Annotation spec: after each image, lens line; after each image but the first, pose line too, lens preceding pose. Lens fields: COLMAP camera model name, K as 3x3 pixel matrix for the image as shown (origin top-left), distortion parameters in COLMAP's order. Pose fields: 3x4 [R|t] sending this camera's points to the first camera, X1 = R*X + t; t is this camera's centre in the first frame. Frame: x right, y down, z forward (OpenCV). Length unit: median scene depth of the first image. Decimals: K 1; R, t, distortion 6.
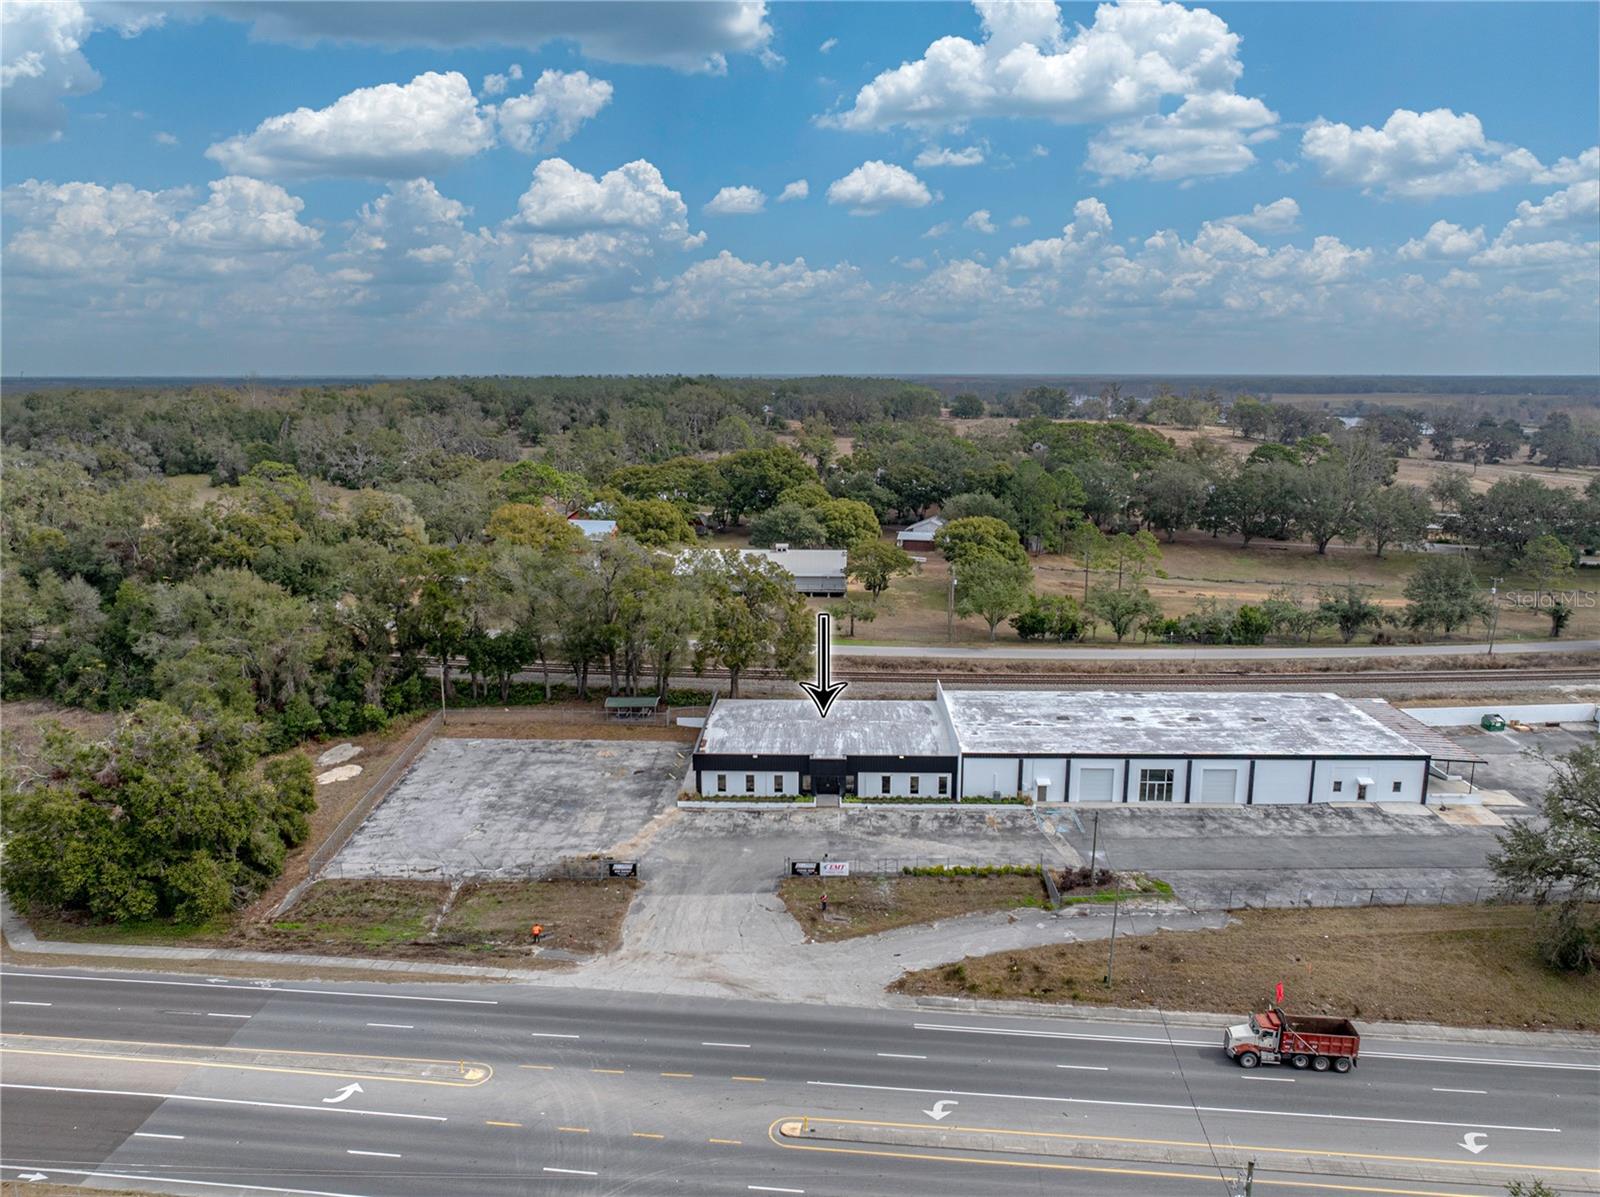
lens RADIAL K [[1126.7, 0, 800.0], [0, 1126.7, 598.5], [0, 0, 1]] dist [-0.027363, 0.008049]
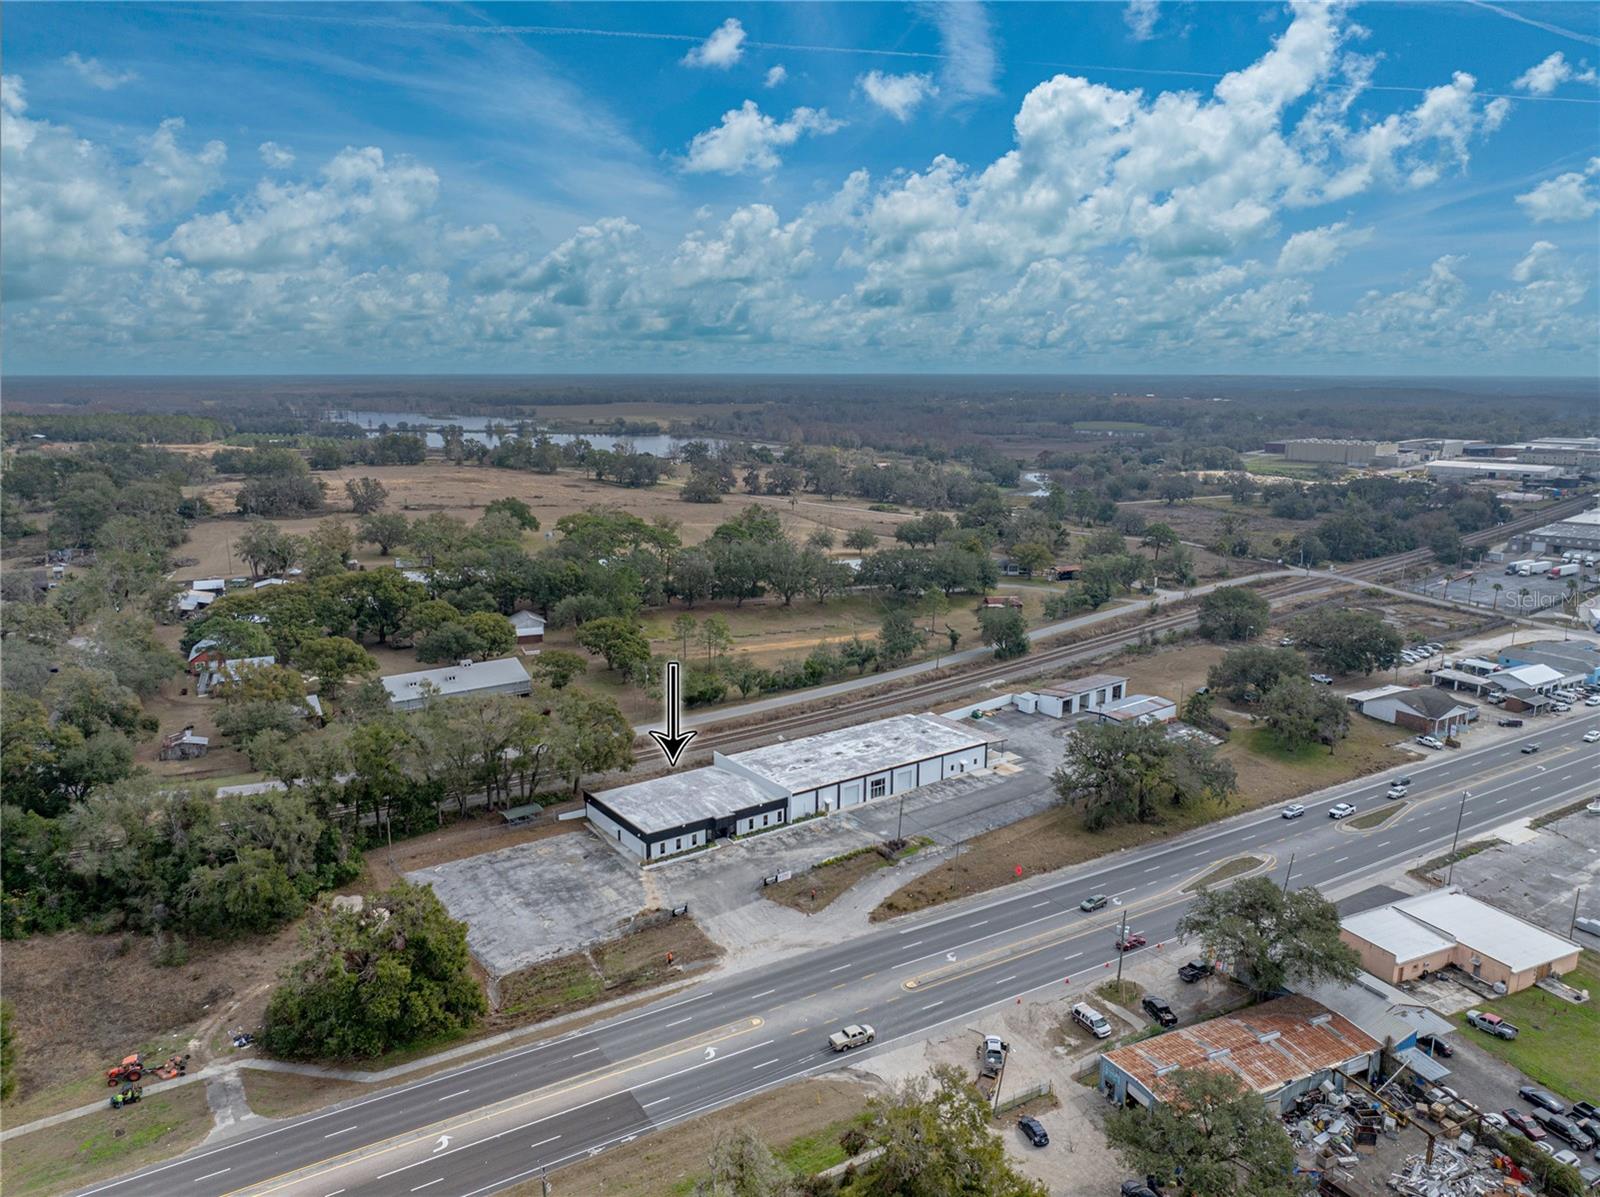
lens RADIAL K [[1126.7, 0, 800.0], [0, 1126.7, 598.5], [0, 0, 1]] dist [-0.027363, 0.008049]
pose [[0.793786, -0.119611, 0.596320, -0.808883], [0.118496, 0.992097, 0.041261, -0.220442], [-0.596542, 0.037910, 0.801686, -0.368720]]
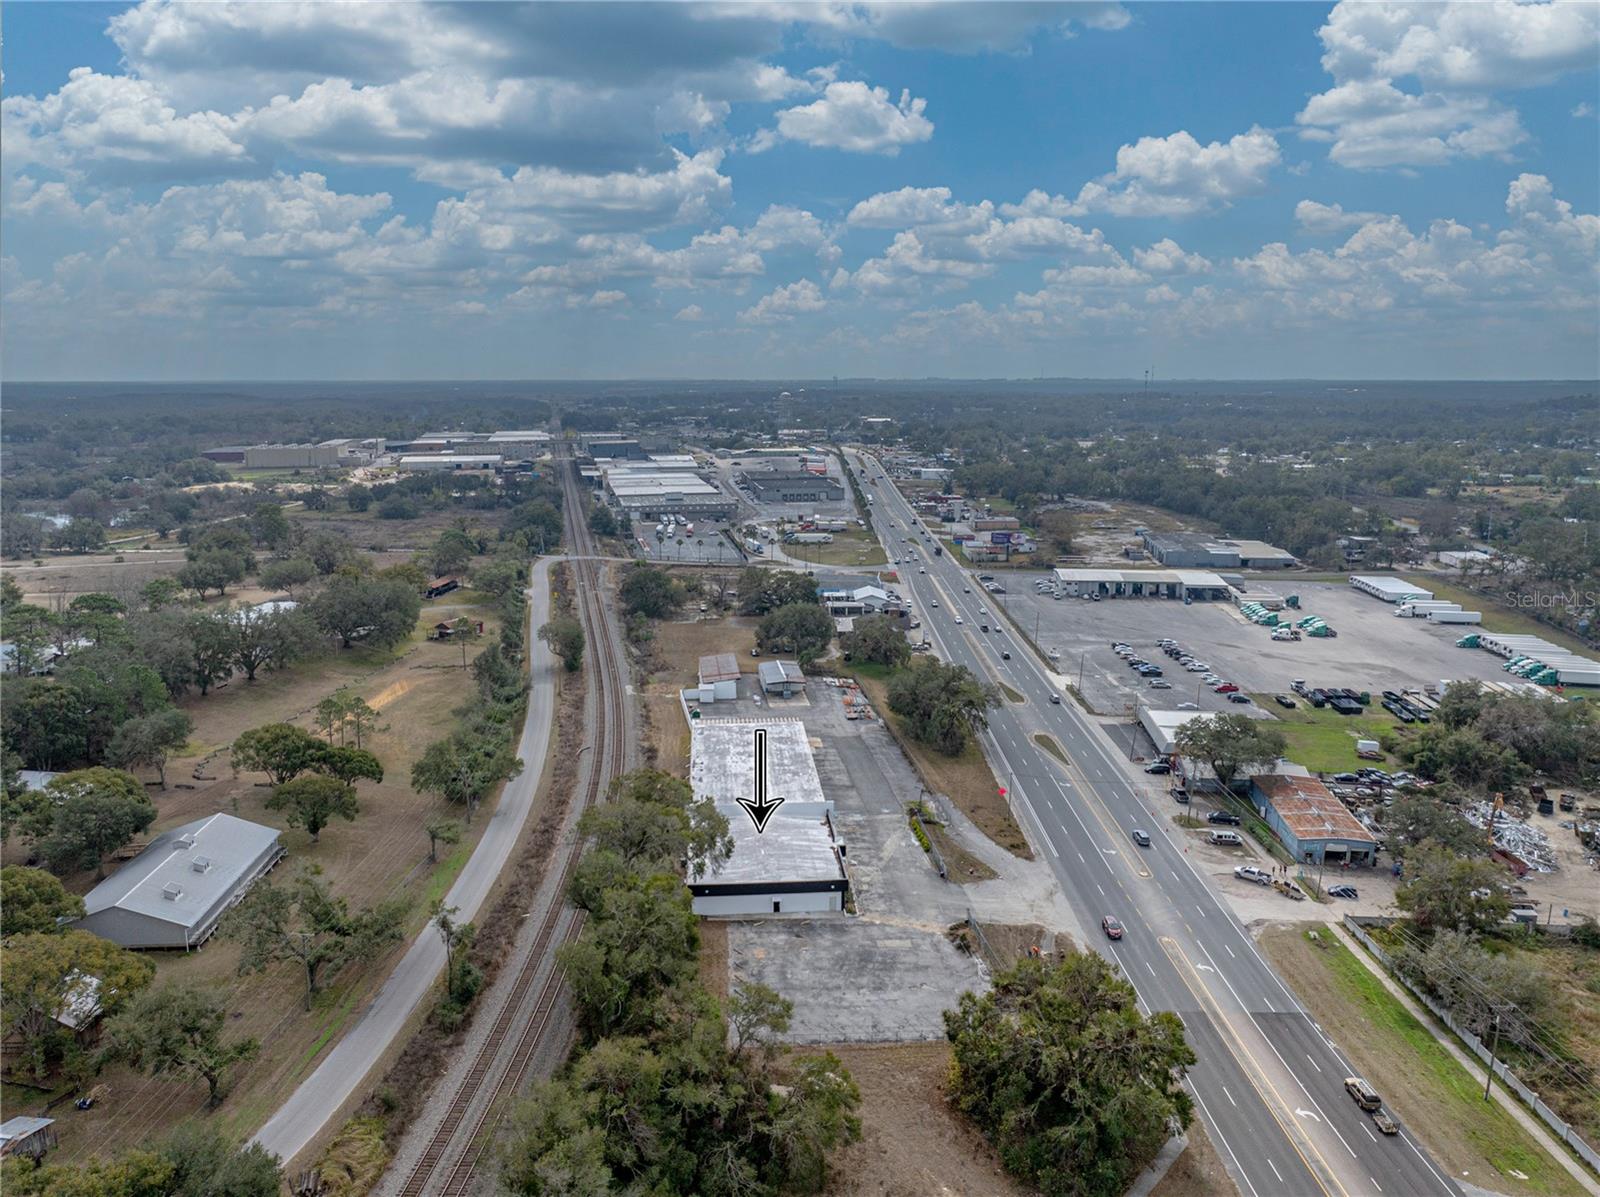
lens RADIAL K [[1126.7, 0, 800.0], [0, 1126.7, 598.5], [0, 0, 1]] dist [-0.027363, 0.008049]
pose [[-0.112194, -0.191683, 0.975023, -1.402475], [0.194913, 0.957912, 0.210747, -0.511223], [-0.974383, 0.213689, -0.070110, 1.084904]]
